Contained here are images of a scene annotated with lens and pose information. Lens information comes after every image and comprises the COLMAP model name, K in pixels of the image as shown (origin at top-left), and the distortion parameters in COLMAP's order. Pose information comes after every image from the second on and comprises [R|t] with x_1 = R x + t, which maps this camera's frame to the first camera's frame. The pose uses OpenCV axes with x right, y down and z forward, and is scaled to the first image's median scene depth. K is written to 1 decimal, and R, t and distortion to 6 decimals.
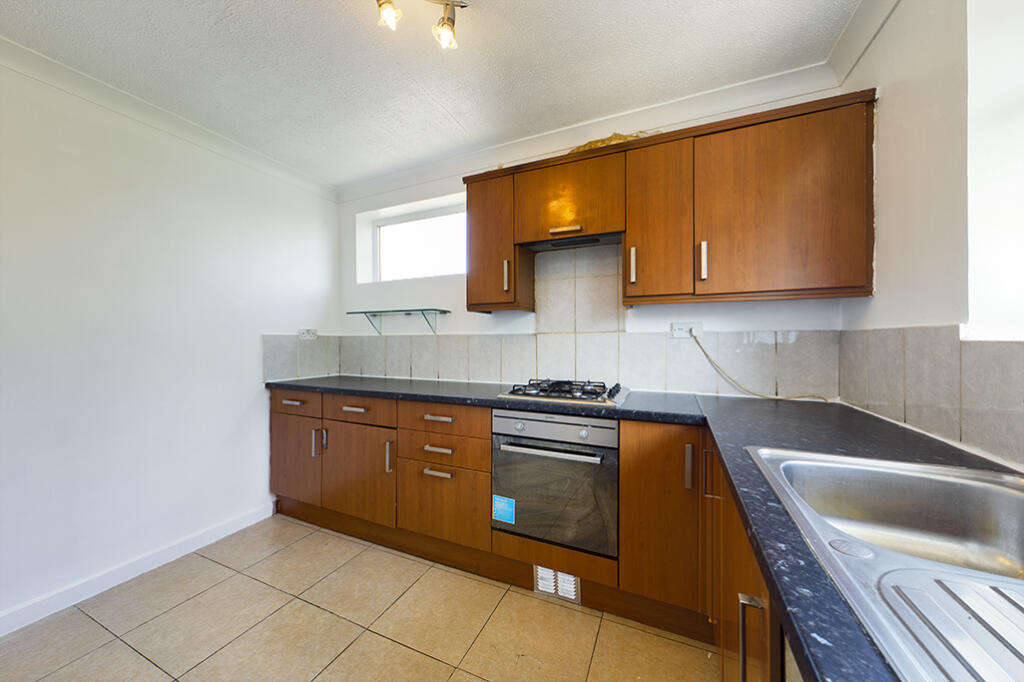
lens RADIAL K [[353.2, 0, 513.9], [0, 353.2, 340.4], [0, 0, 1]] dist [-0.013813, 0.000009]
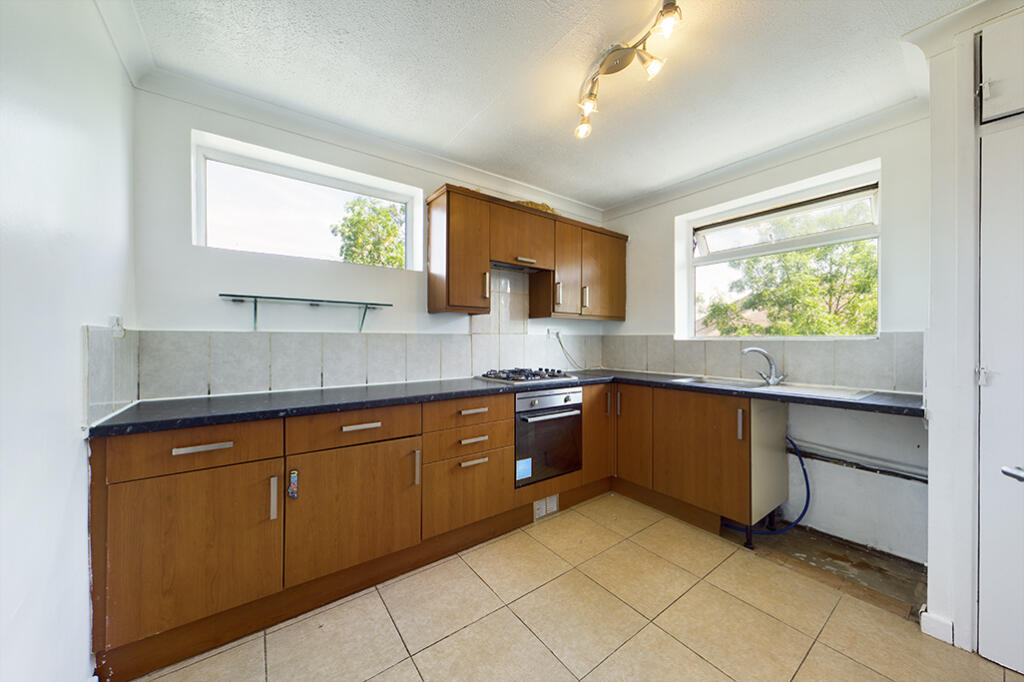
lens RADIAL K [[353.2, 0, 514.0], [0, 353.2, 339.7], [0, 0, 1]] dist [-0.013813, 0.000009]
pose [[0.494020, 0.001436, 0.869449, -1.019096], [-0.000848, 0.999999, -0.001169, 0.001720], [-0.869450, -0.000160, 0.494021, 0.330809]]
